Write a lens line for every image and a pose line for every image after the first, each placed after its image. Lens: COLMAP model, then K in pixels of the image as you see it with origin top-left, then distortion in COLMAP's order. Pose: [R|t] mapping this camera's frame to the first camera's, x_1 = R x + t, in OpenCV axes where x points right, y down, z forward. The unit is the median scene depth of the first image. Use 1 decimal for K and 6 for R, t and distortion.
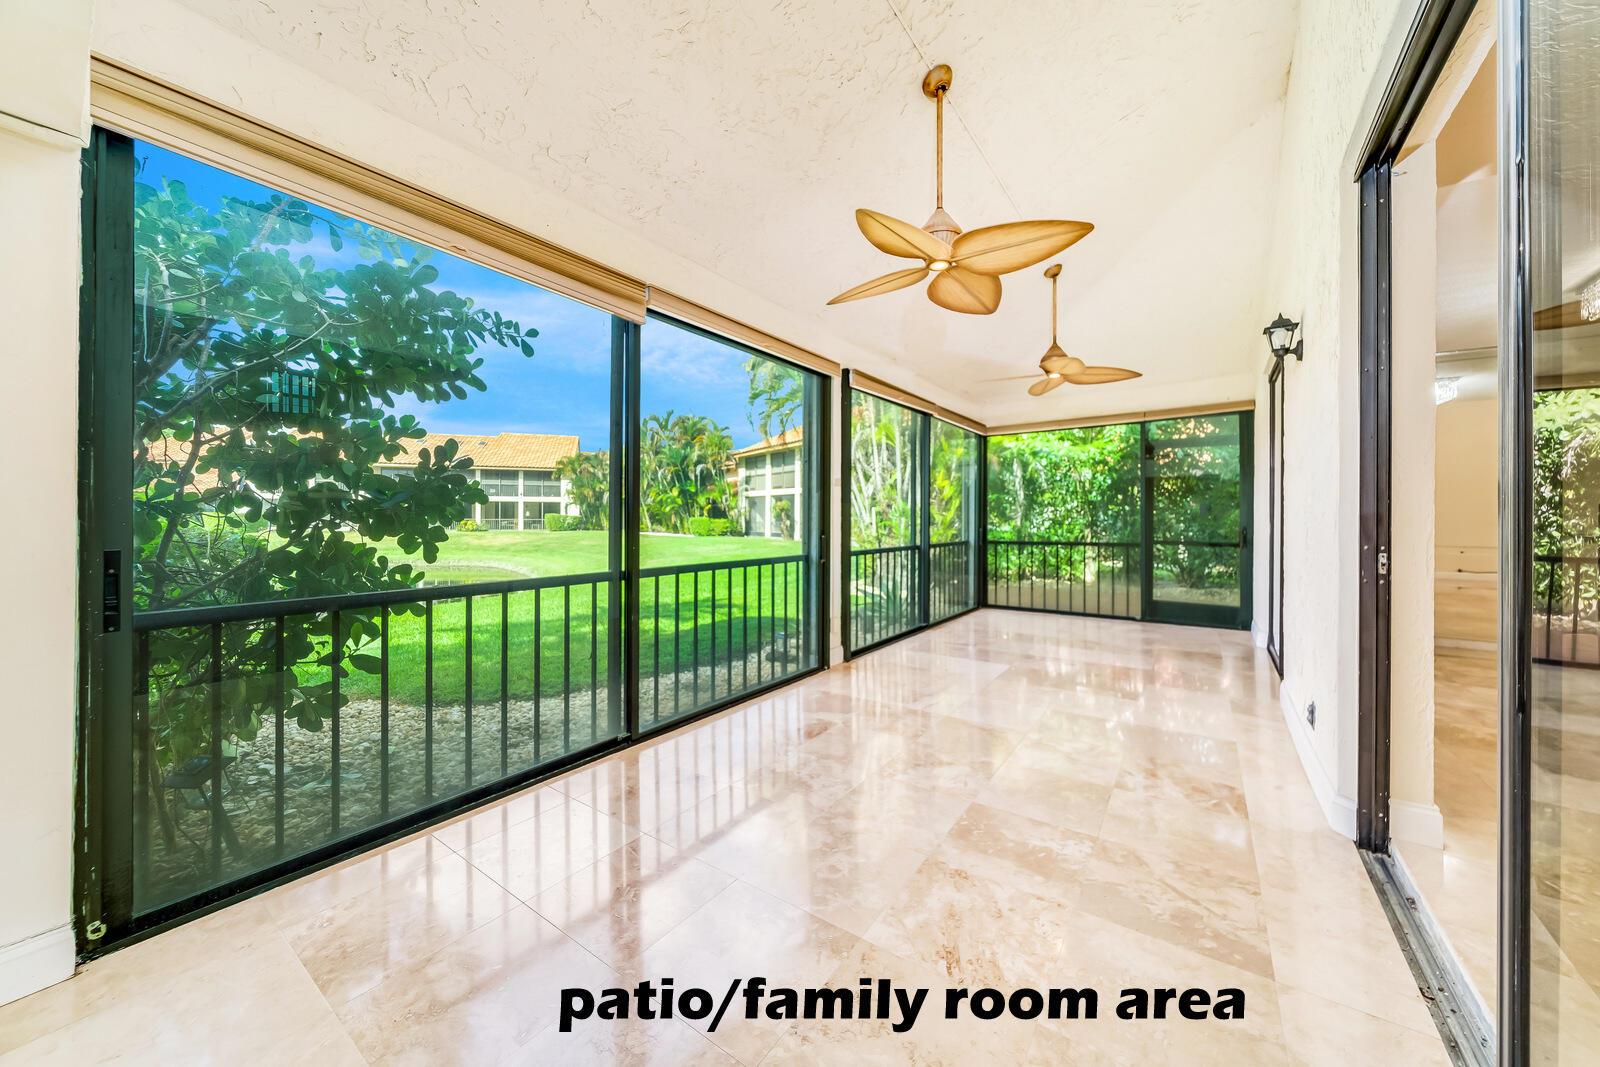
lens RADIAL K [[561.9, 0, 807.3], [0, 561.9, 516.7], [0, 0, 1]] dist [-0.001026, -0.000385]
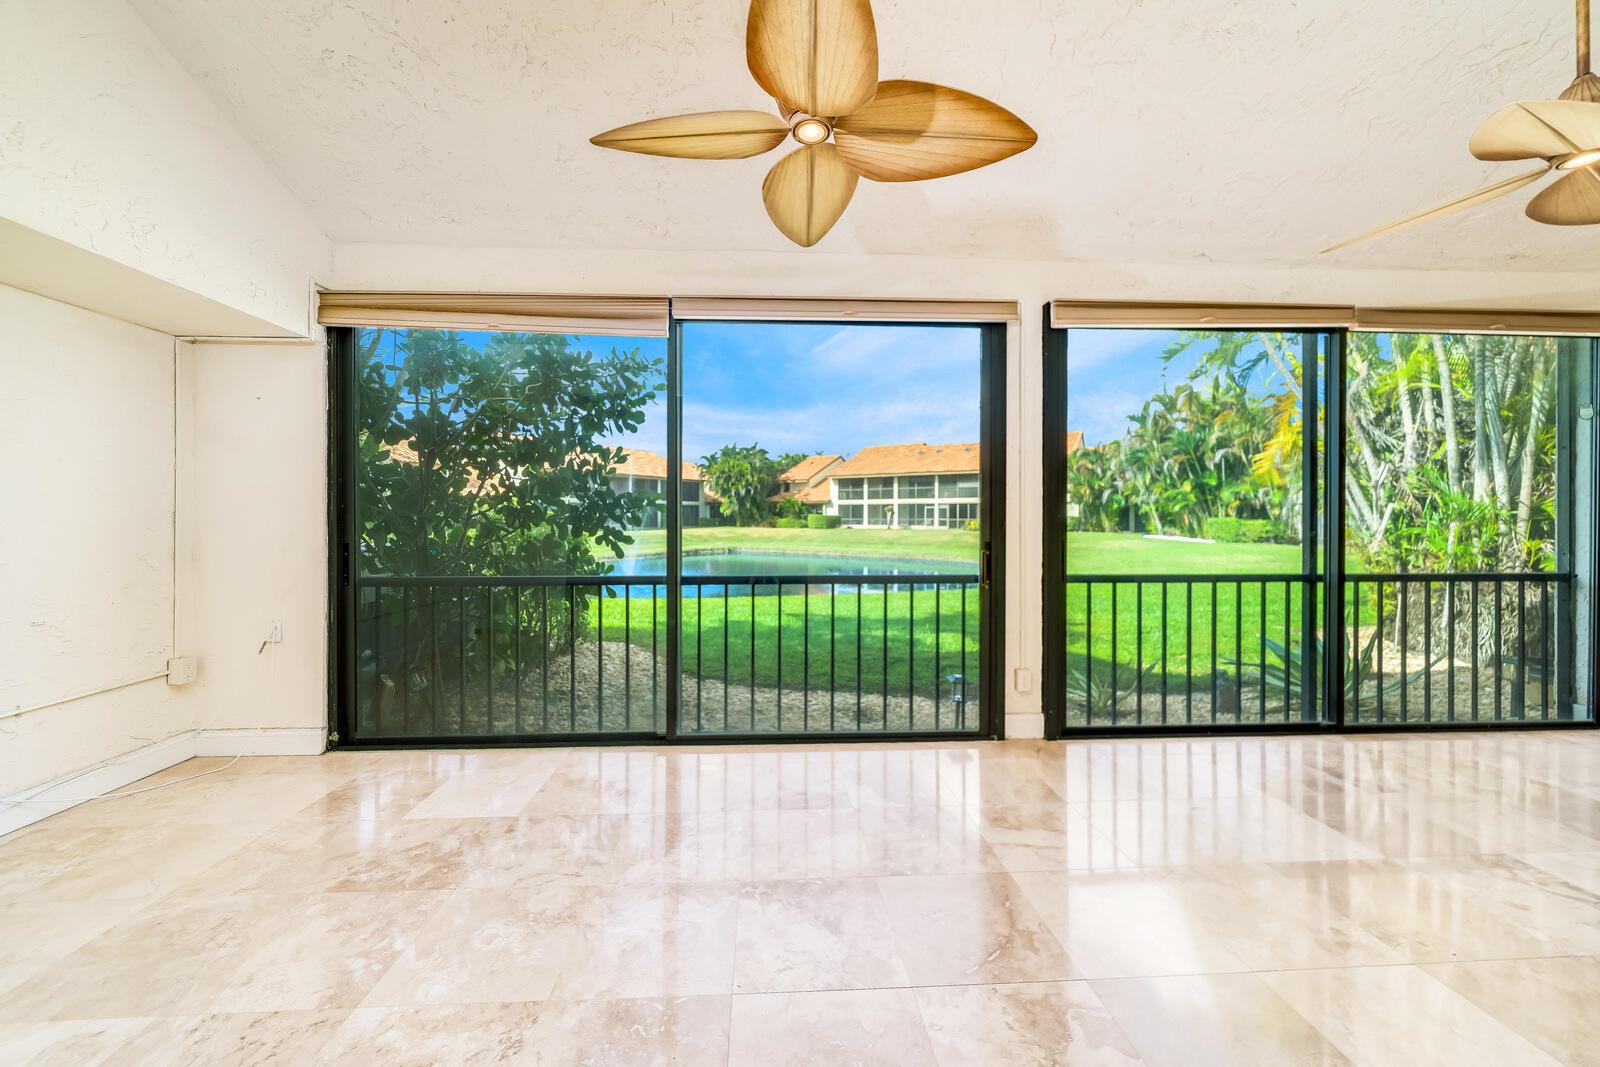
lens RADIAL K [[568.9, 0, 793.5], [0, 568.9, 517.1], [0, 0, 1]] dist [0.000424, -0.000153]
pose [[0.612811, -0.003191, -0.790223, 0.294018], [0.004080, 0.999991, -0.000874, -0.005324], [0.790219, -0.002689, 0.612819, 0.238009]]
